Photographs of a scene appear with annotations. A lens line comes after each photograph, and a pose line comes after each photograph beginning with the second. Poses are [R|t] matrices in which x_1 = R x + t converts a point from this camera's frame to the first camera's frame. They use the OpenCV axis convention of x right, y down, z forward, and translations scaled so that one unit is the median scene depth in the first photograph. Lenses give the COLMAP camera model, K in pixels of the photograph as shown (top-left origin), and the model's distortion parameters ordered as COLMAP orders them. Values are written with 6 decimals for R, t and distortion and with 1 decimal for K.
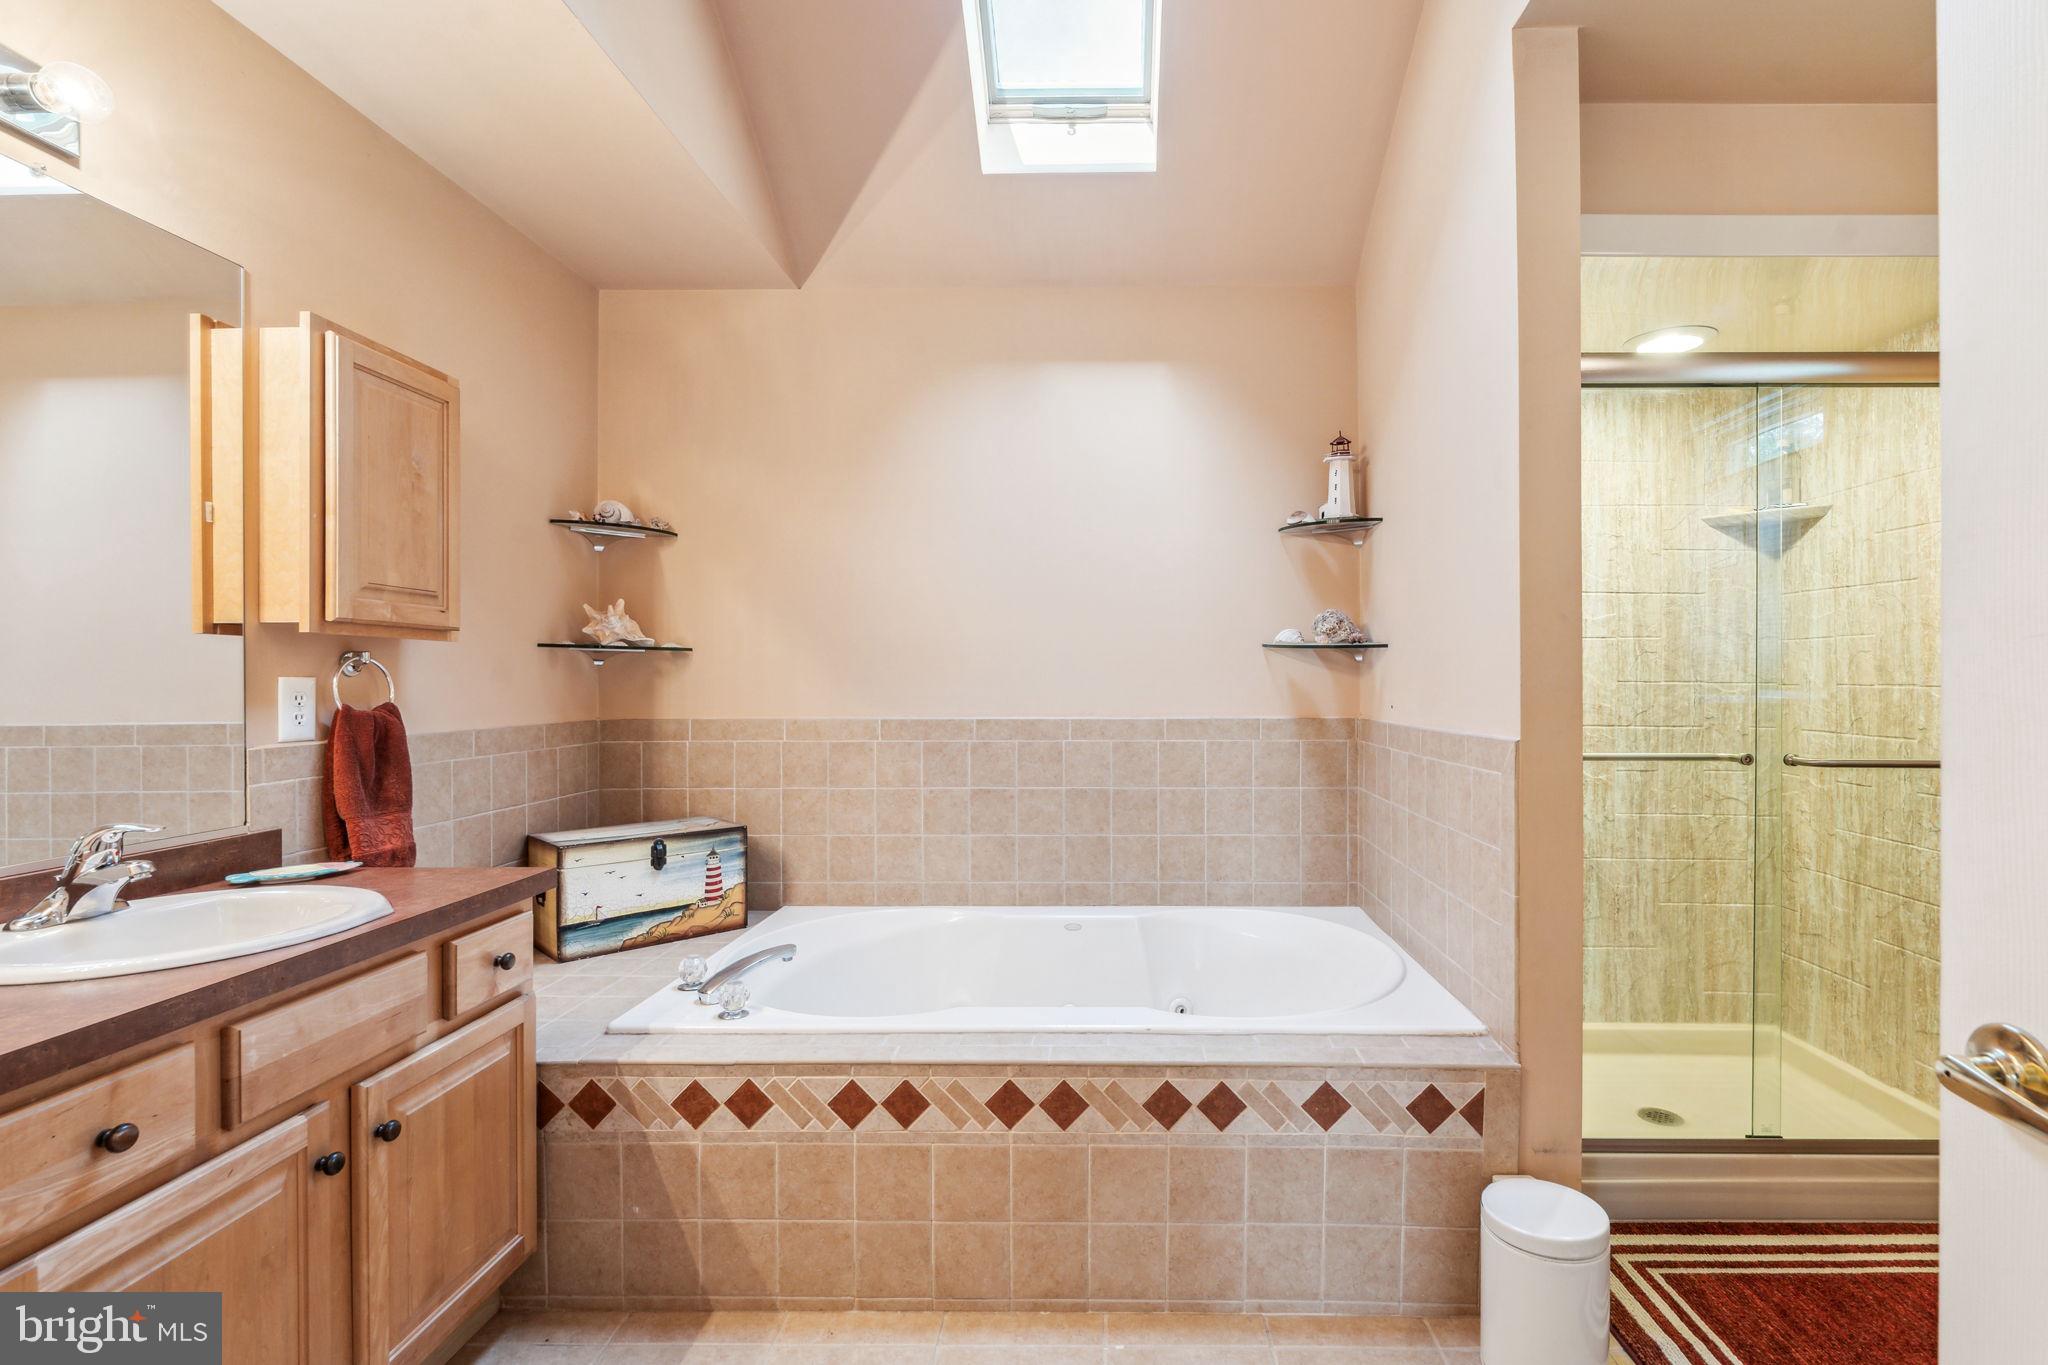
lens RADIAL K [[918.7, 0, 1022.2], [0, 918.7, 676.2], [0, 0, 1]] dist [-0.010599, 0.002305]
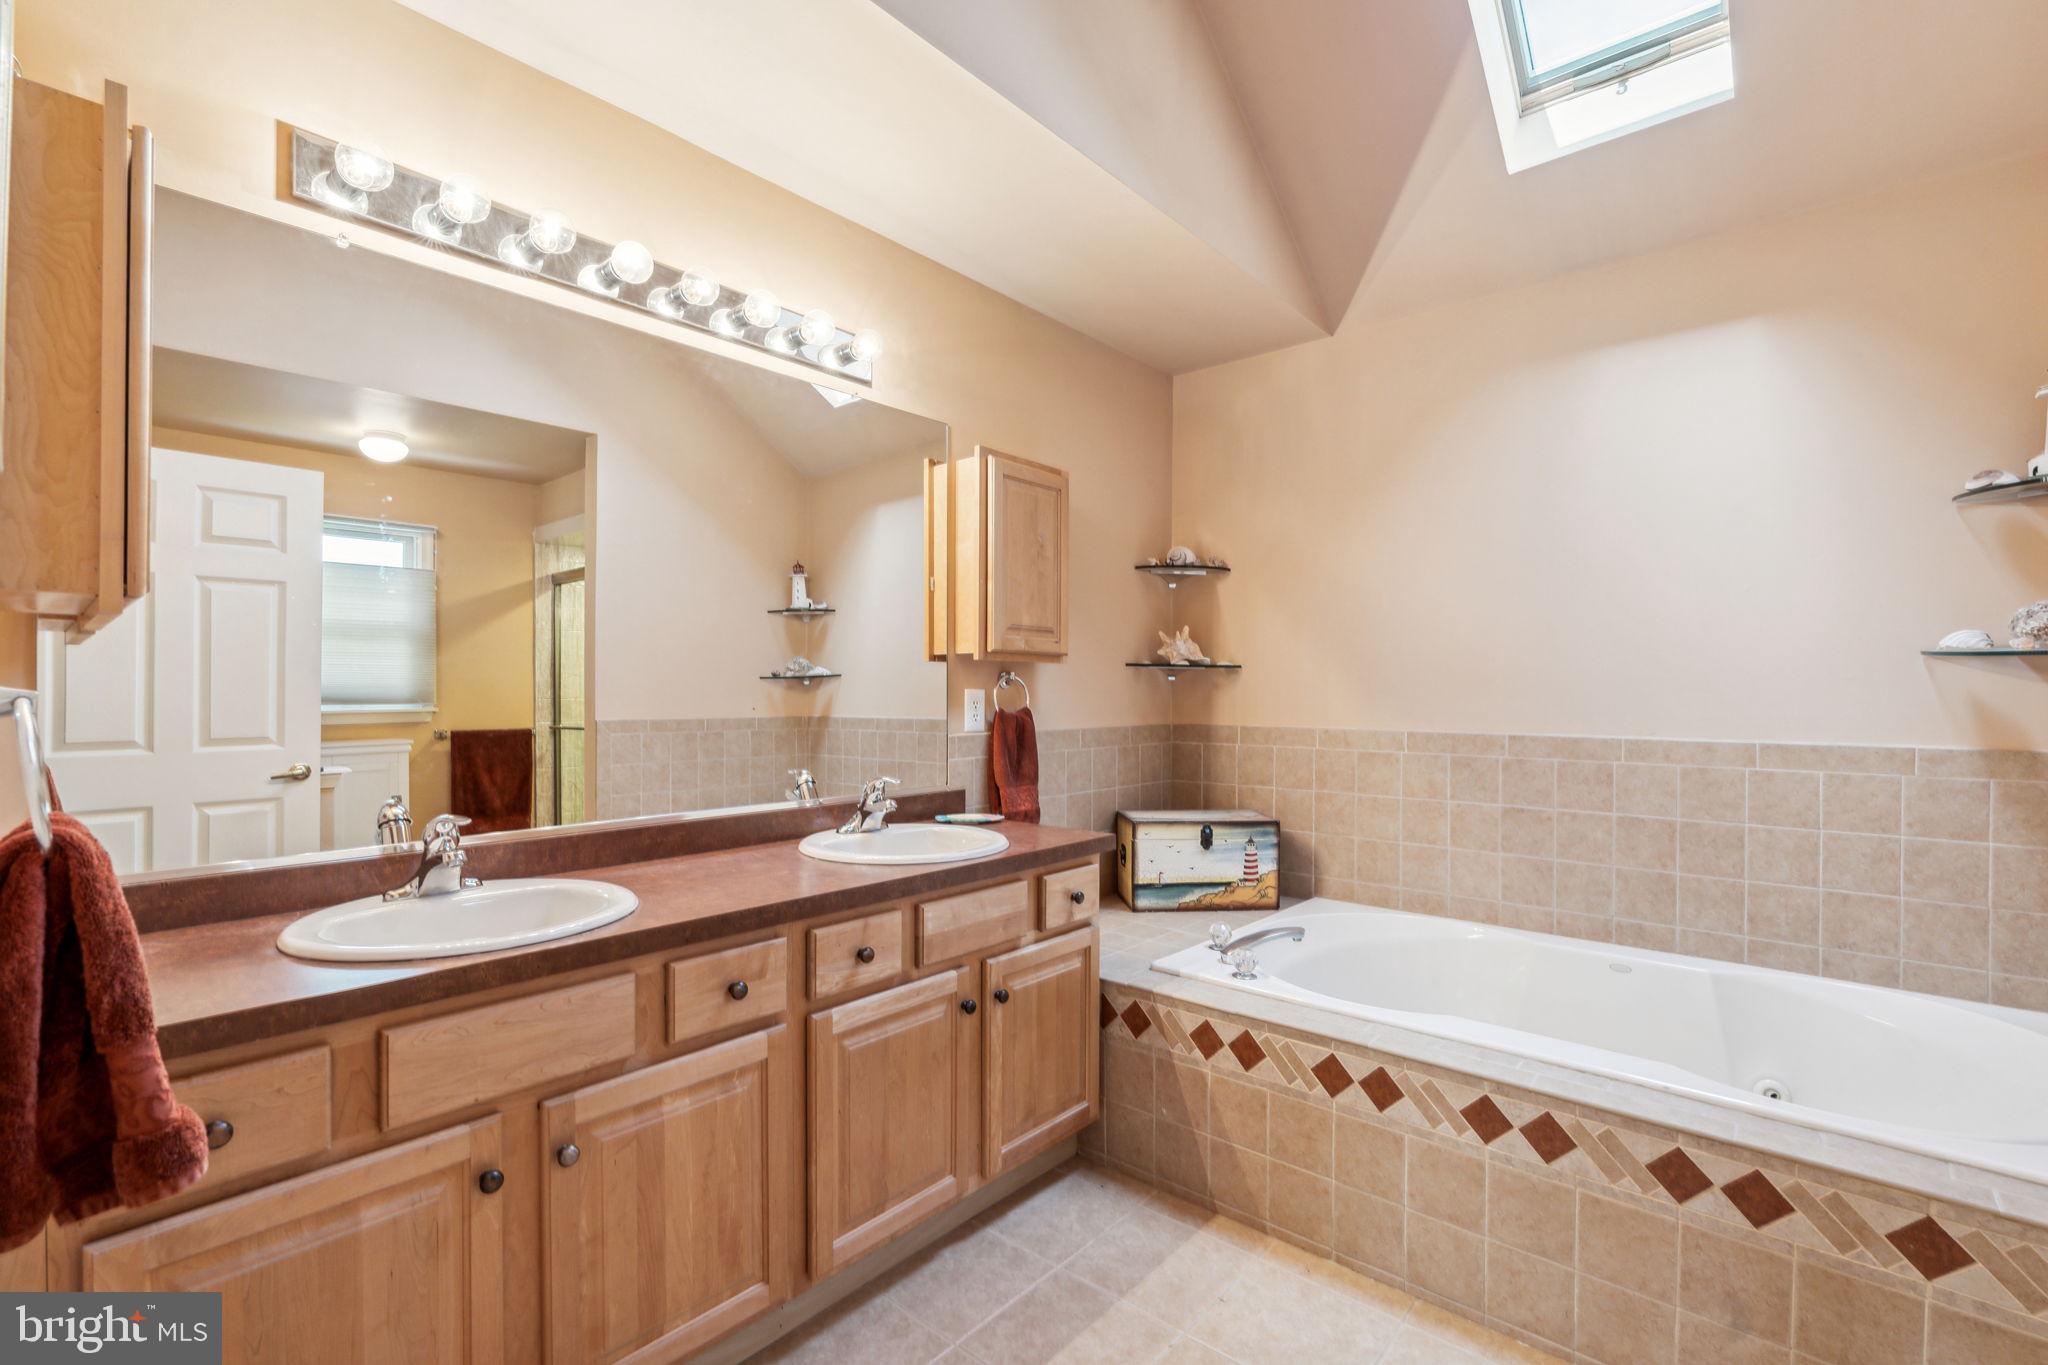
lens RADIAL K [[918.7, 0, 1030.6], [0, 918.7, 686.1], [0, 0, 1]] dist [-0.010599, 0.002305]
pose [[0.757274, 0.002315, -0.653093, 0.257291], [-0.003114, 0.999995, -0.000067, -0.004237], [0.653090, 0.002085, 0.757278, -0.081391]]
